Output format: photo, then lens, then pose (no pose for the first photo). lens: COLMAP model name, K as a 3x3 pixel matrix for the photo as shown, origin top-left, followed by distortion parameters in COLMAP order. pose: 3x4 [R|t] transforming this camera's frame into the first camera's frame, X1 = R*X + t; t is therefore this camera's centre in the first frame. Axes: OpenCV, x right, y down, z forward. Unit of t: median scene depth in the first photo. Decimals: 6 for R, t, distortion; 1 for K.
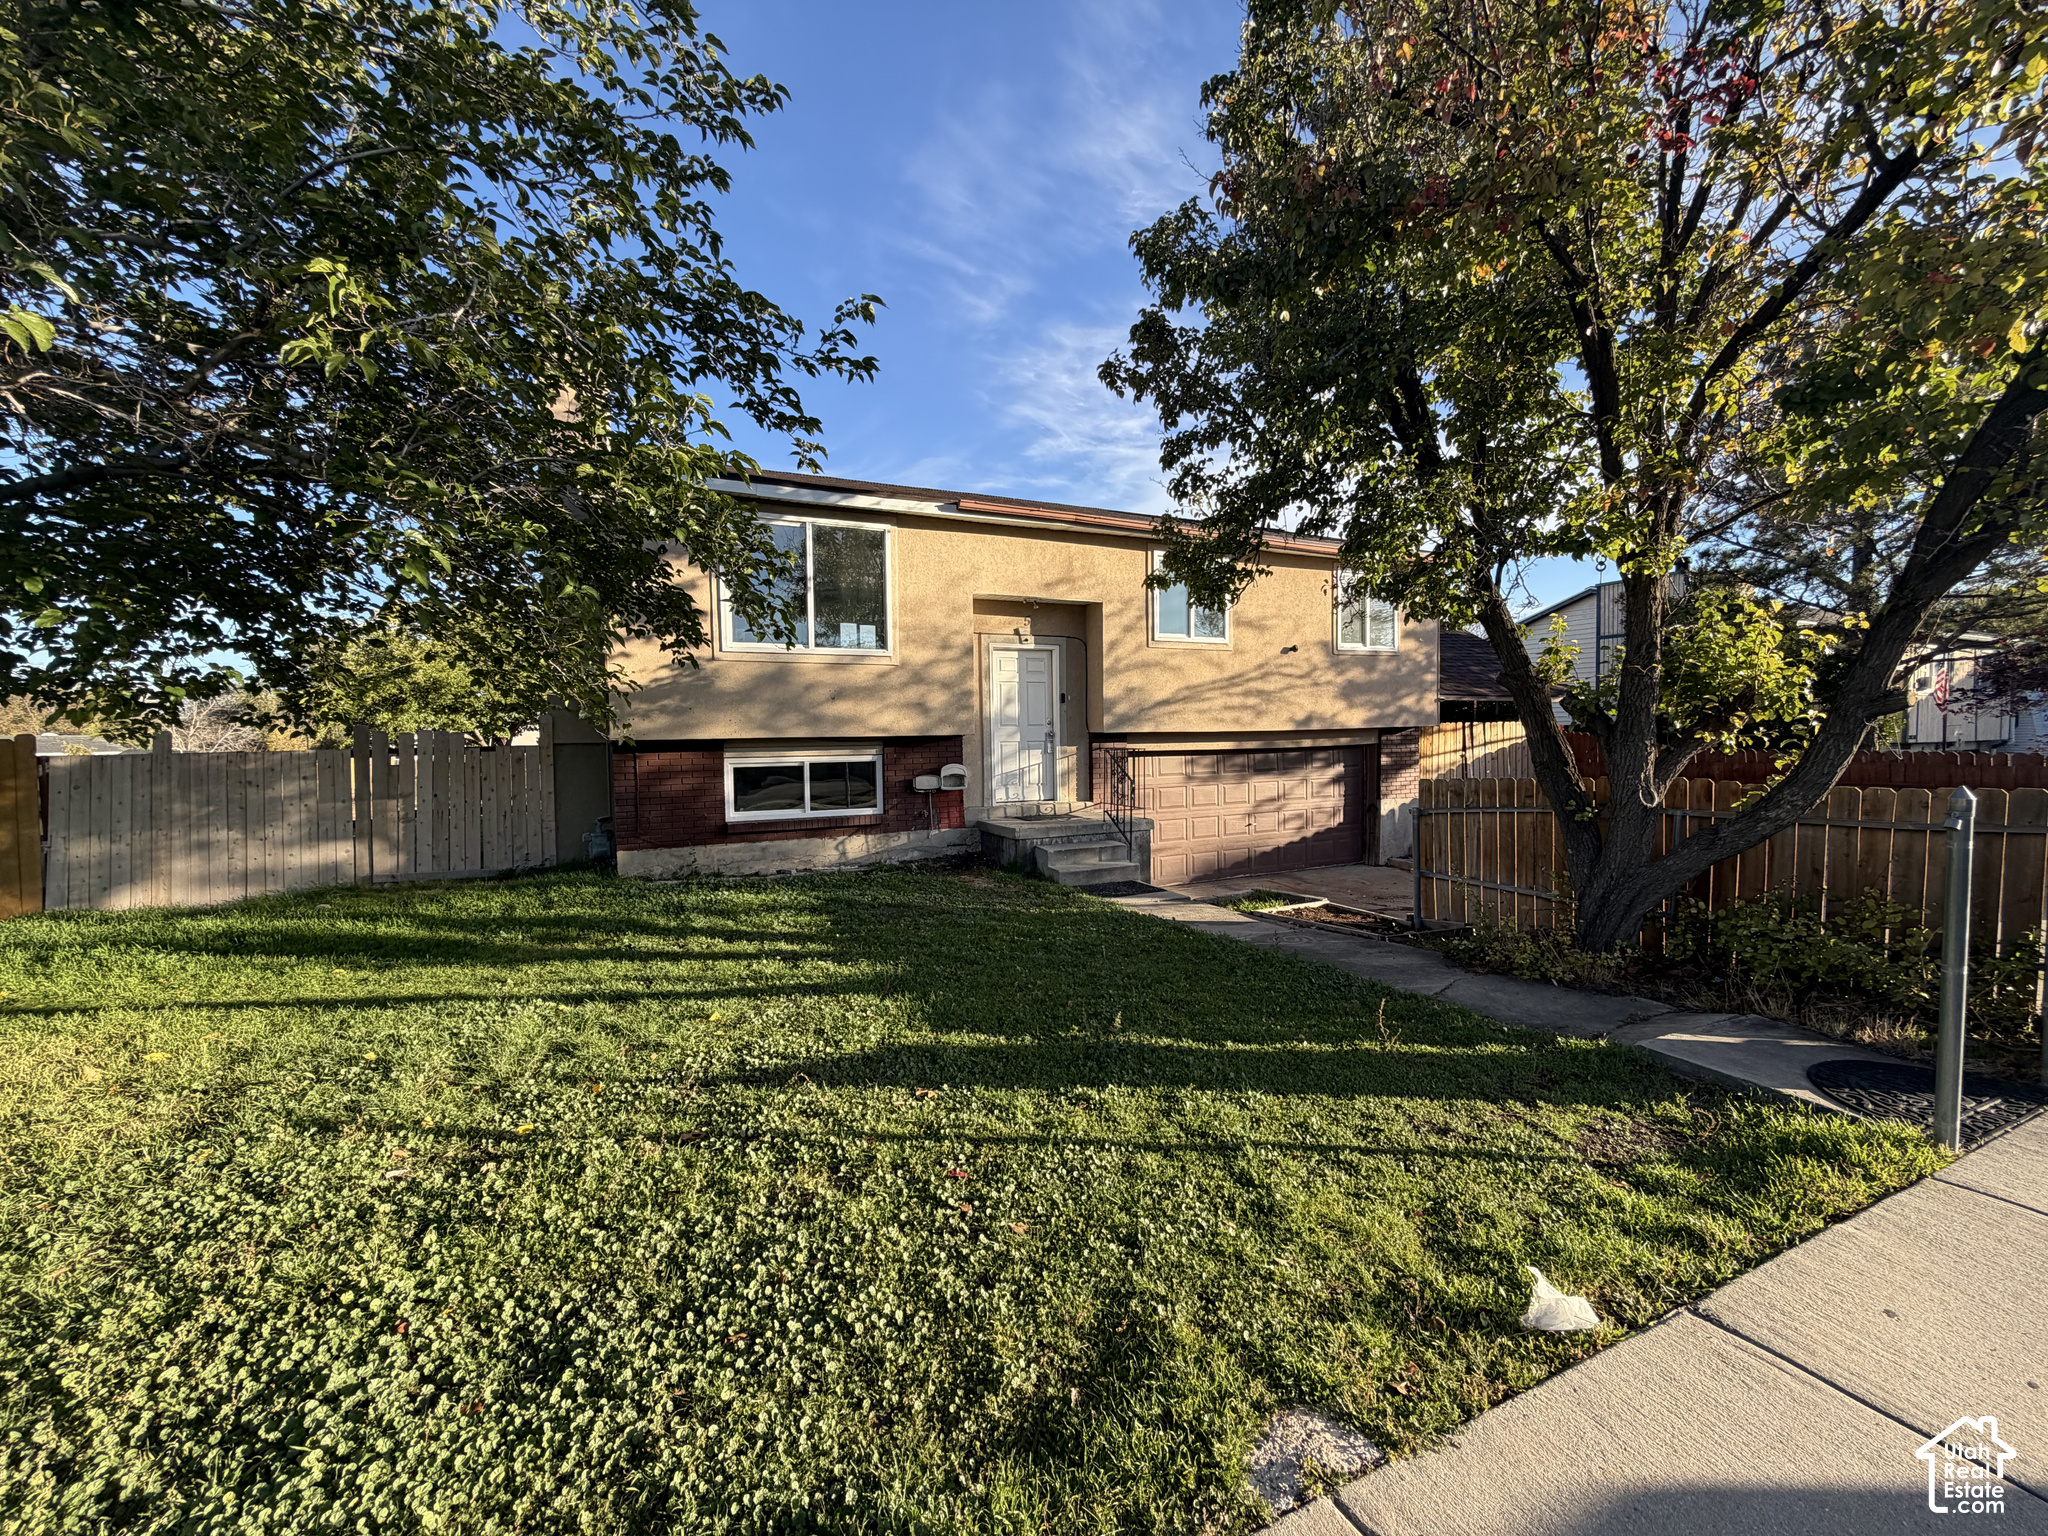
lens RADIAL K [[816.5, 0, 1015.1], [0, 816.5, 769.3], [0, 0, 1]] dist [-0.001817, 0.000701]
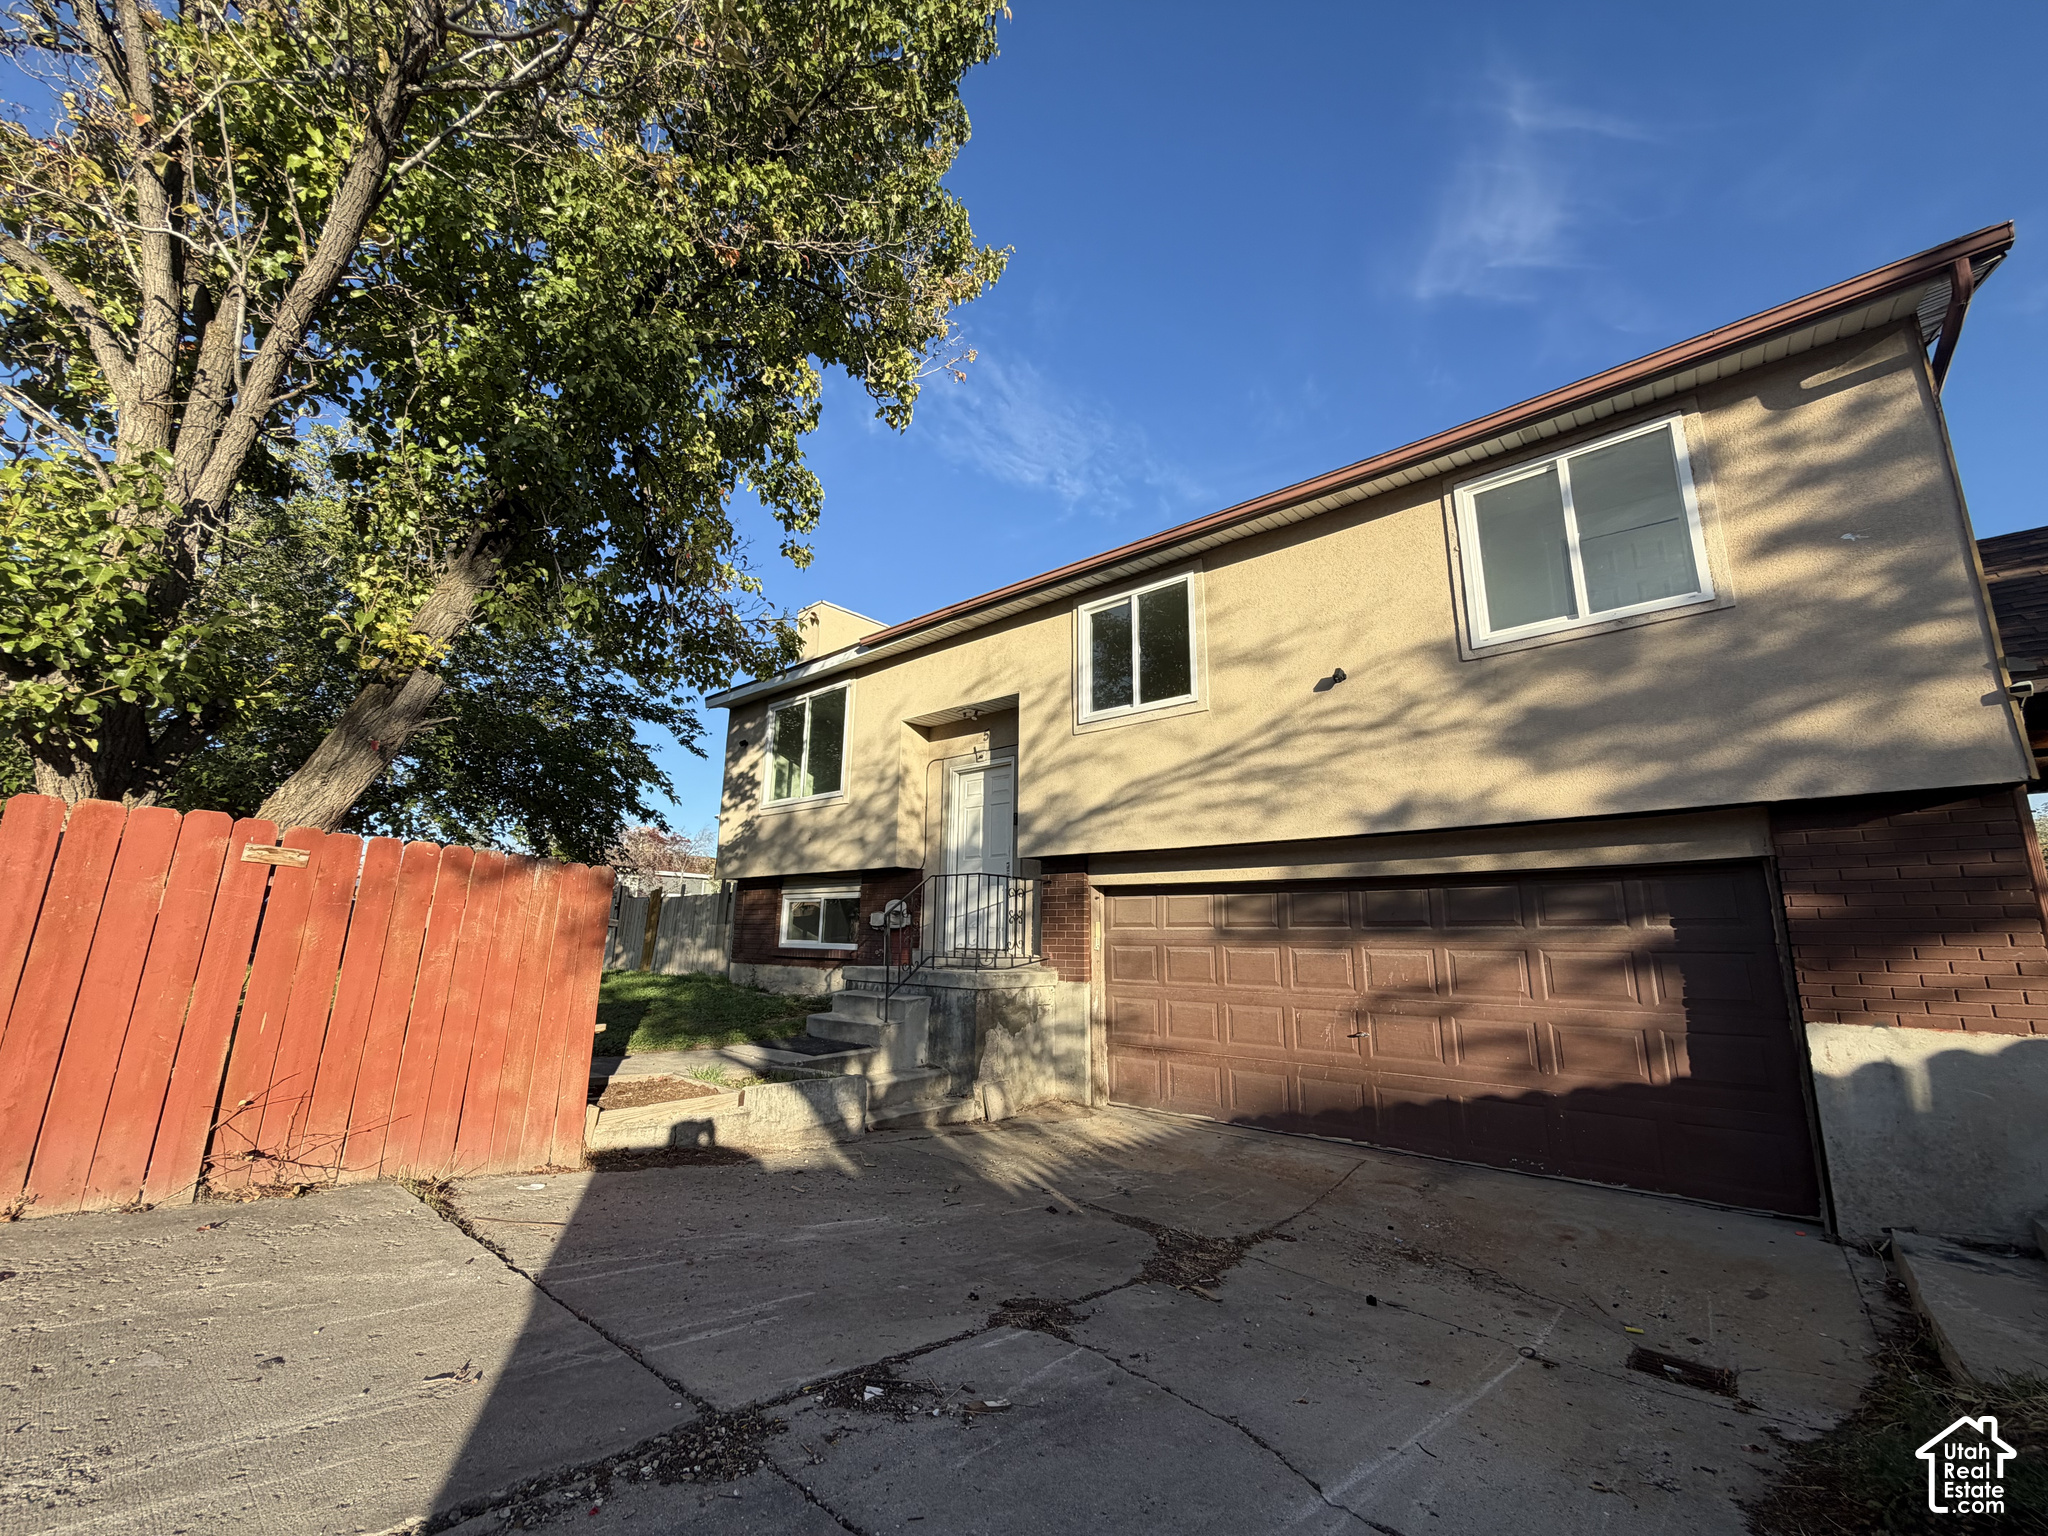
lens RADIAL K [[816.5, 0, 1015.1], [0, 816.5, 769.3], [0, 0, 1]] dist [-0.001817, 0.000701]
pose [[0.396171, -0.169059, -0.902479, 0.802777], [-0.065015, 0.975271, -0.211235, 0.034071], [0.915872, 0.142359, 0.375383, 0.707112]]
